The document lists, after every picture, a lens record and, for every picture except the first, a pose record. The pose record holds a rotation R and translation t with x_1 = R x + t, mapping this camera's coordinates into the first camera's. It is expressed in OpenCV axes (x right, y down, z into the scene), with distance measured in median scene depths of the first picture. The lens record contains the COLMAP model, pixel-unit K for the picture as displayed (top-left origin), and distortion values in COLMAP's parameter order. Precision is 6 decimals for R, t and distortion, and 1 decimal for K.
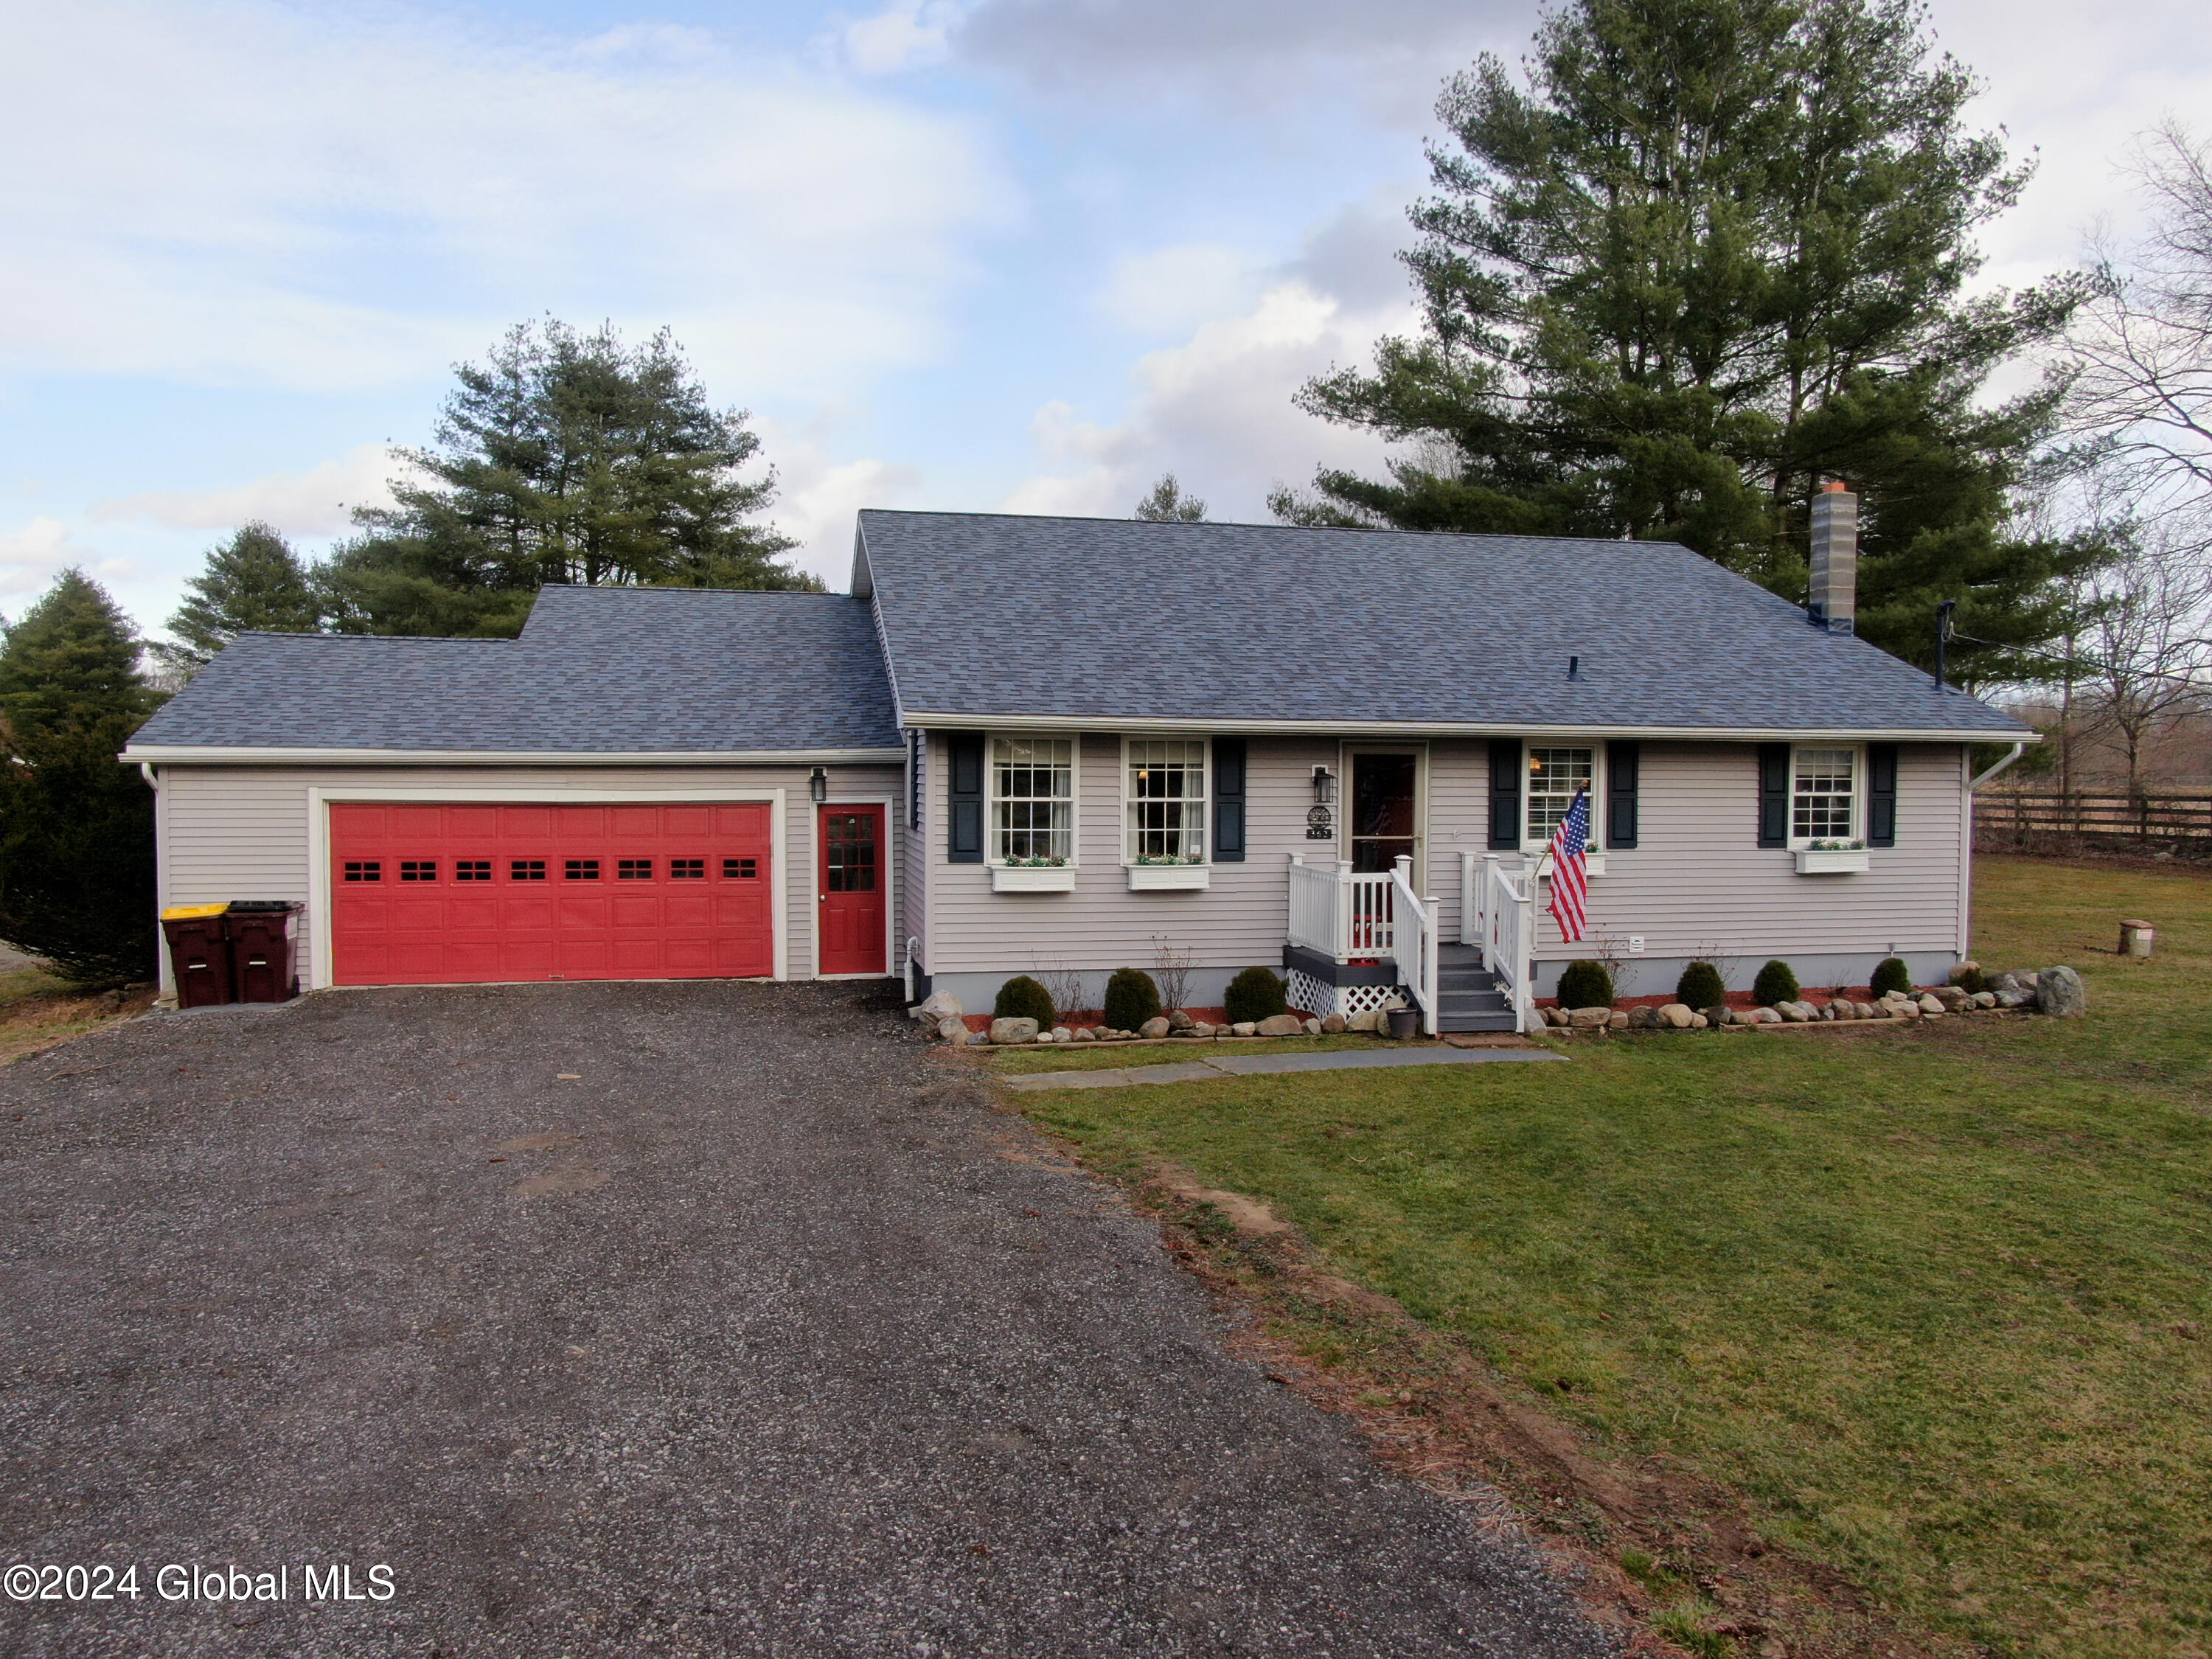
lens RADIAL K [[1592.0, 0, 1107.2], [0, 1592.0, 827.6], [0, 0, 1]] dist [-0.019922, 0.009653]
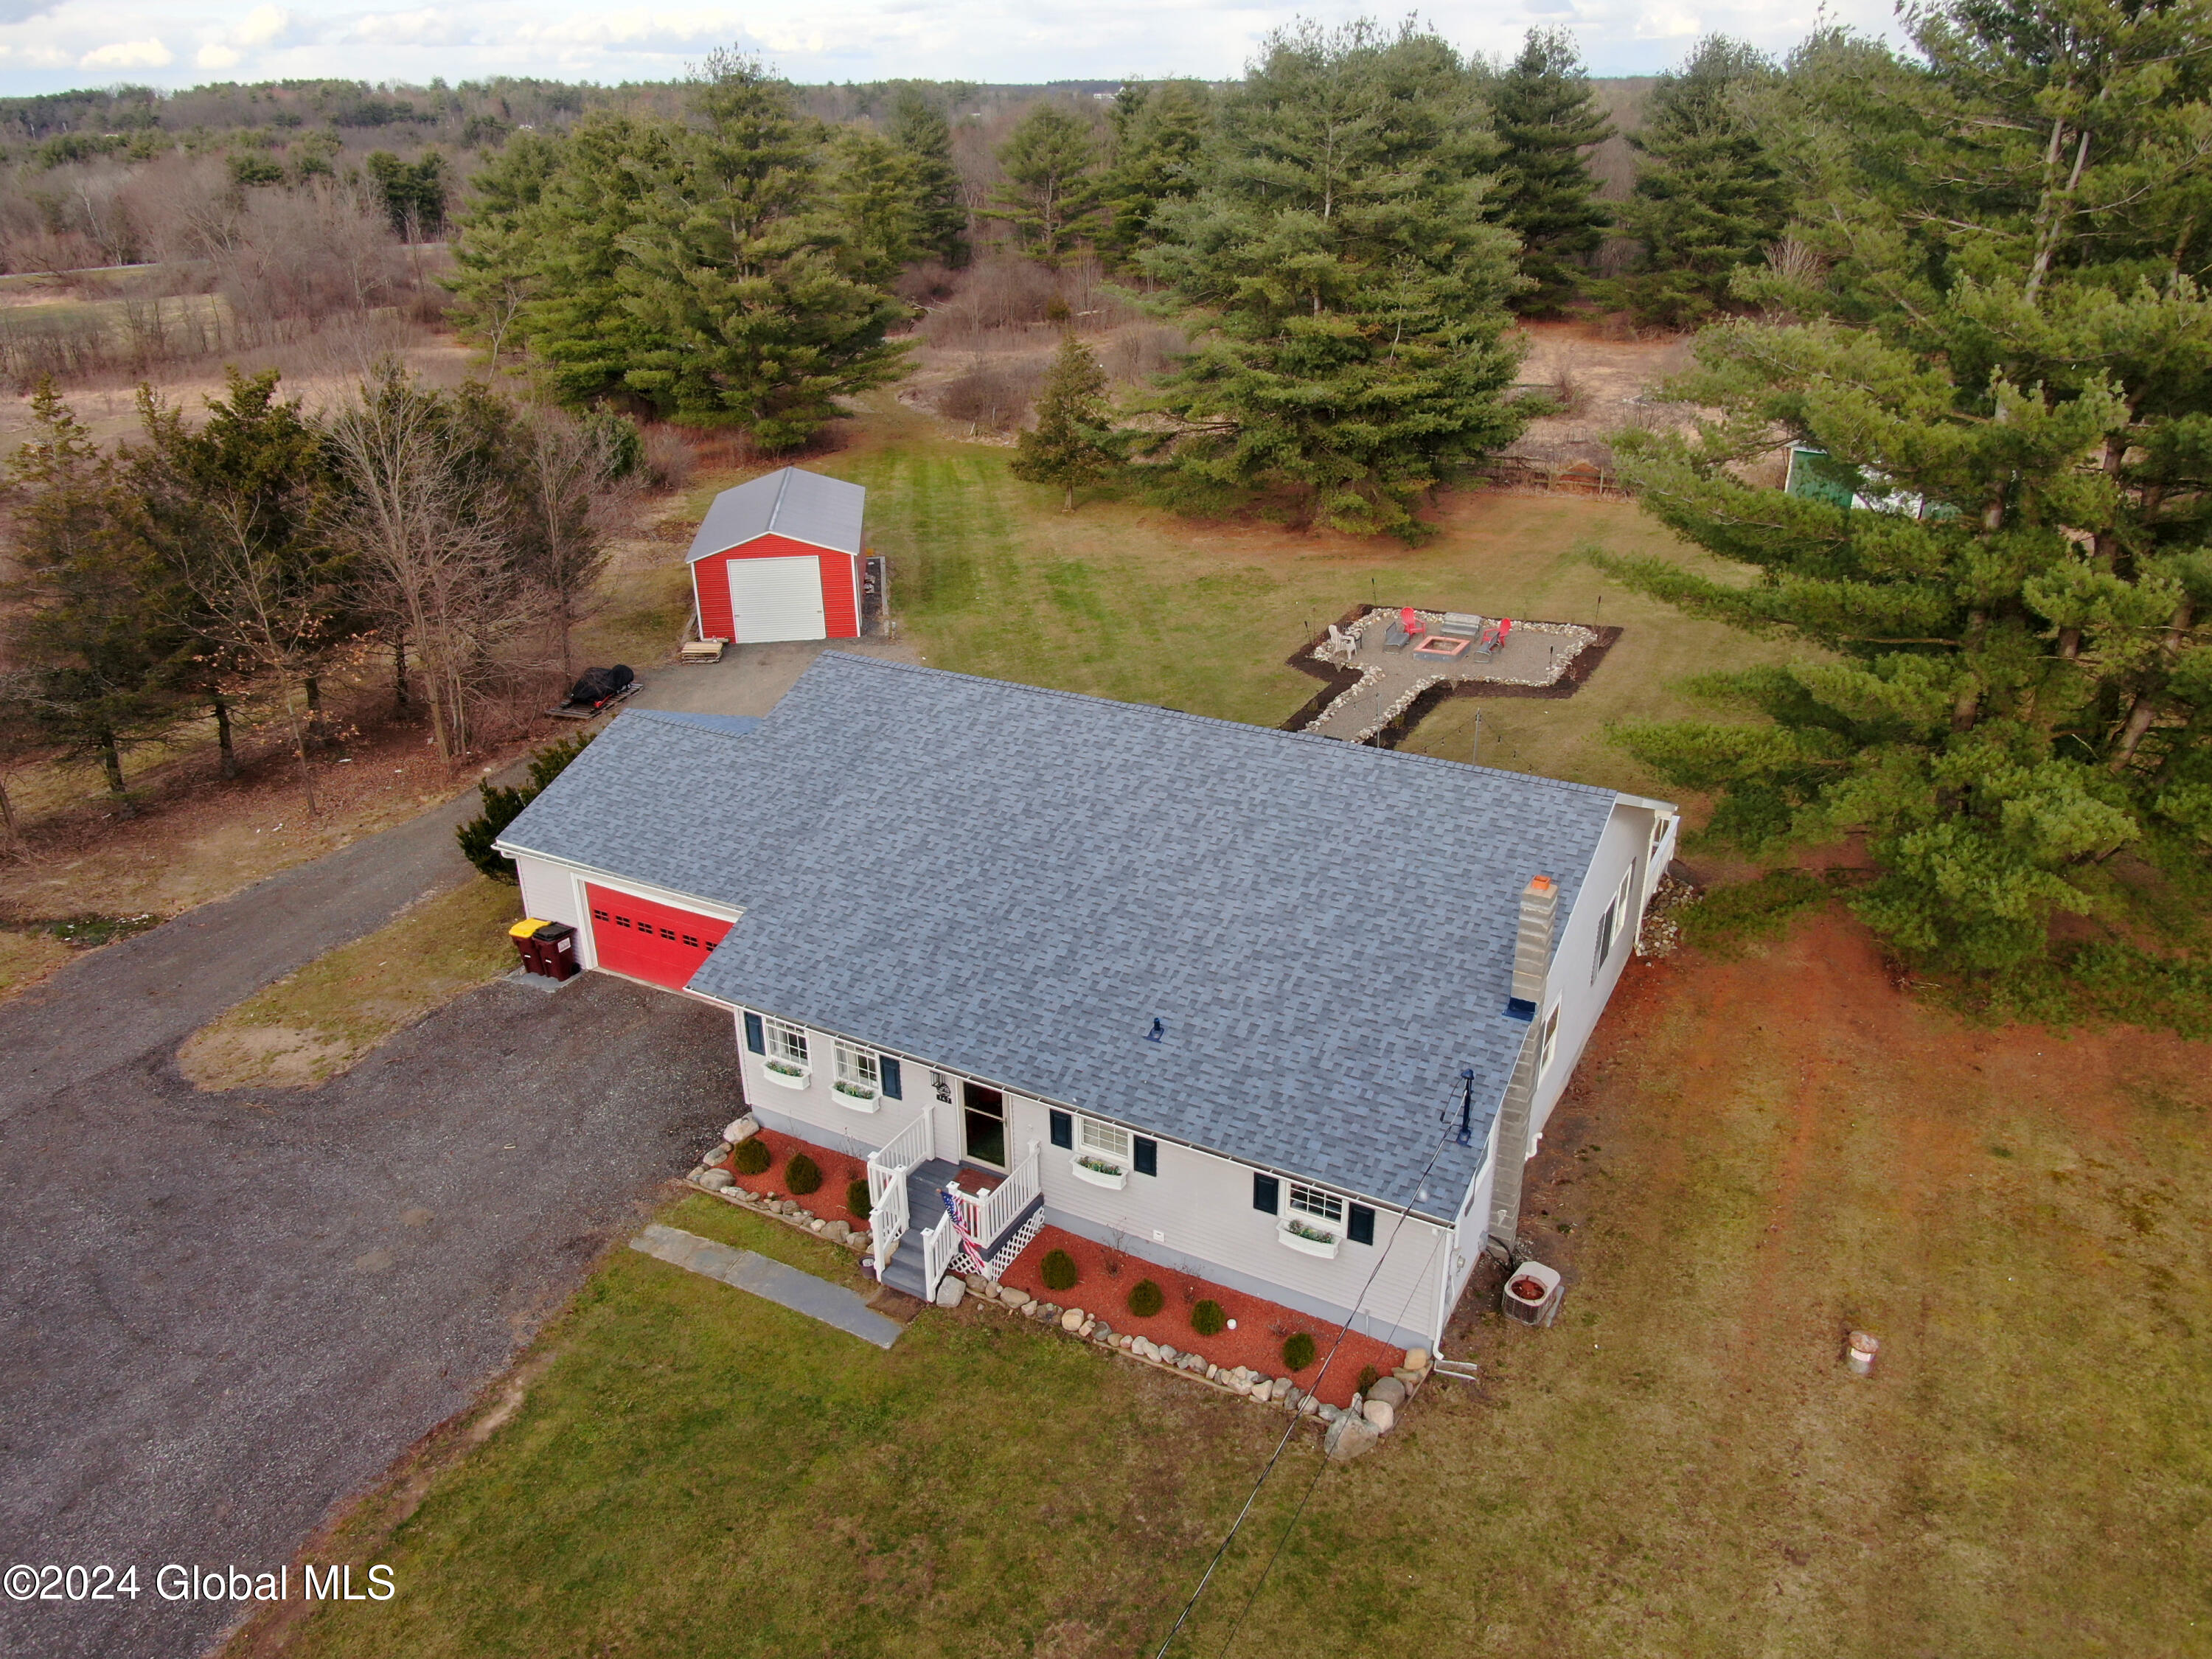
lens RADIAL K [[1592.0, 0, 1102.6], [0, 1592.0, 826.7], [0, 0, 1]] dist [-0.019922, 0.009653]
pose [[0.754733, 0.259356, -0.602588, 1.016544], [-0.010089, 0.923015, 0.384632, -0.759541], [0.655954, -0.284215, 0.699247, 0.132467]]
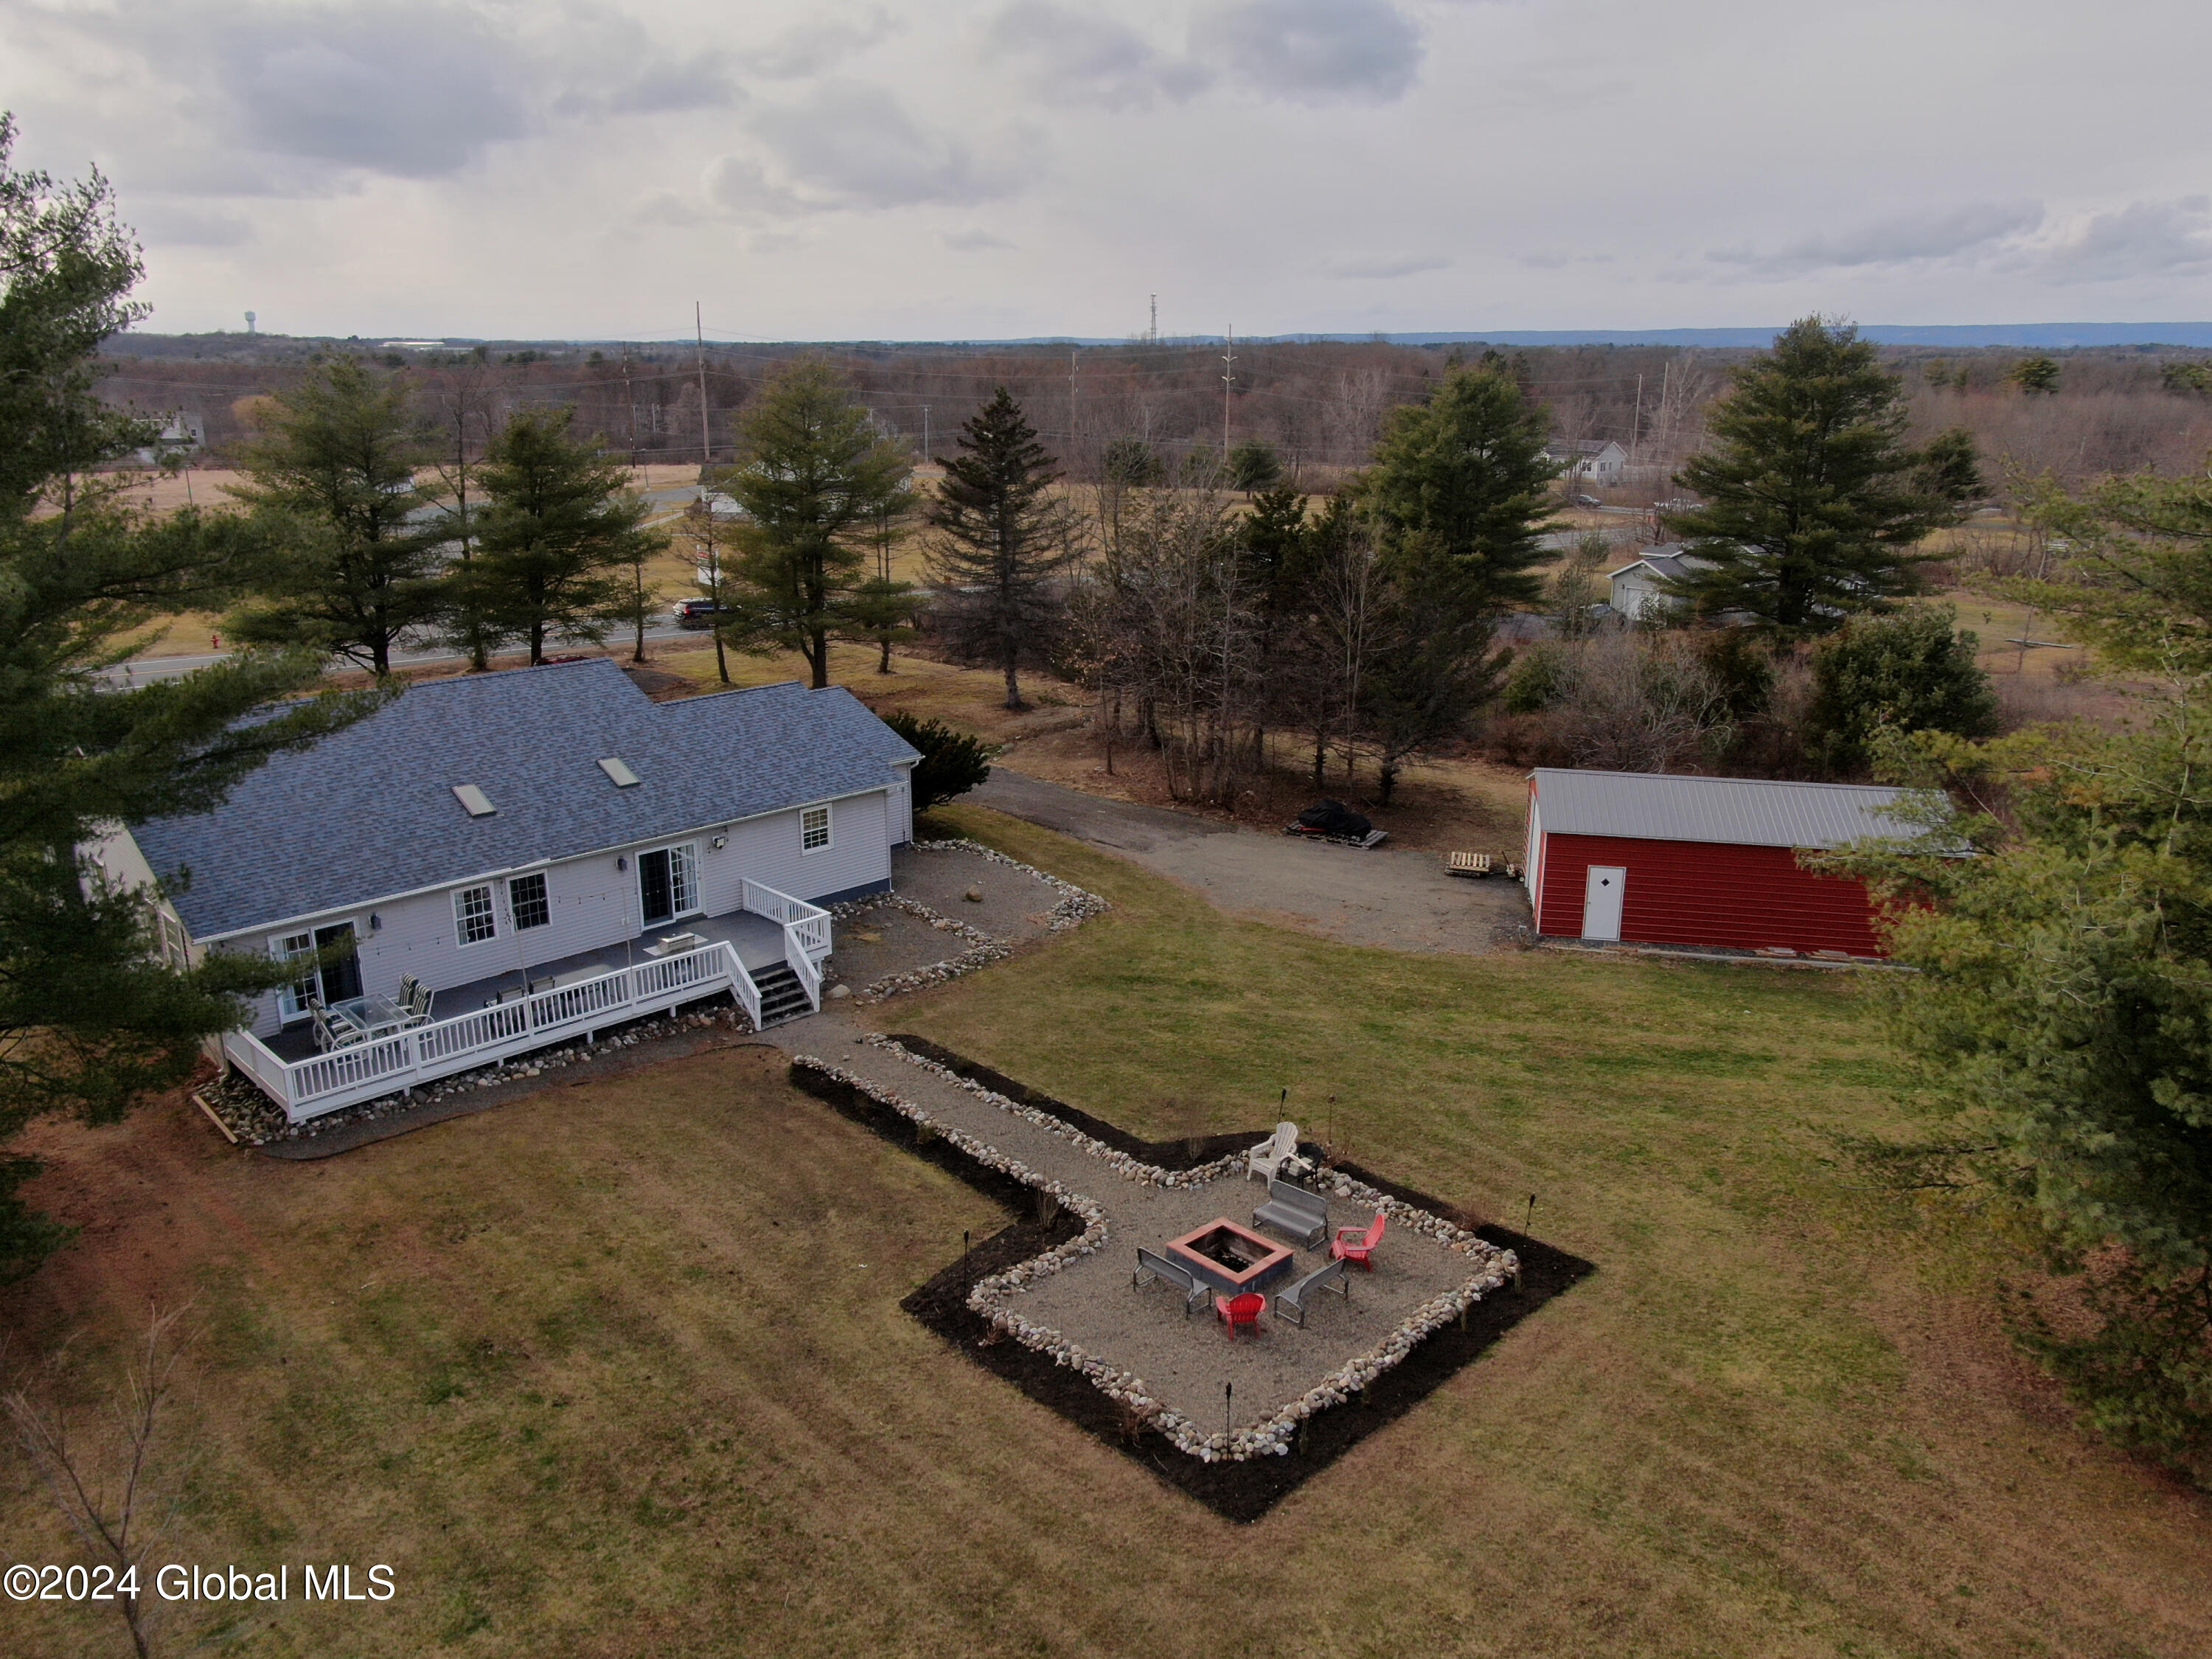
lens RADIAL K [[1592.0, 0, 1103.4], [0, 1592.0, 815.1], [0, 0, 1]] dist [-0.019922, 0.009653]
pose [[-0.843722, 0.140095, -0.518176, 0.459966], [-0.029297, 0.951883, 0.305057, -0.789094], [0.535981, 0.272564, -0.799020, 3.680522]]
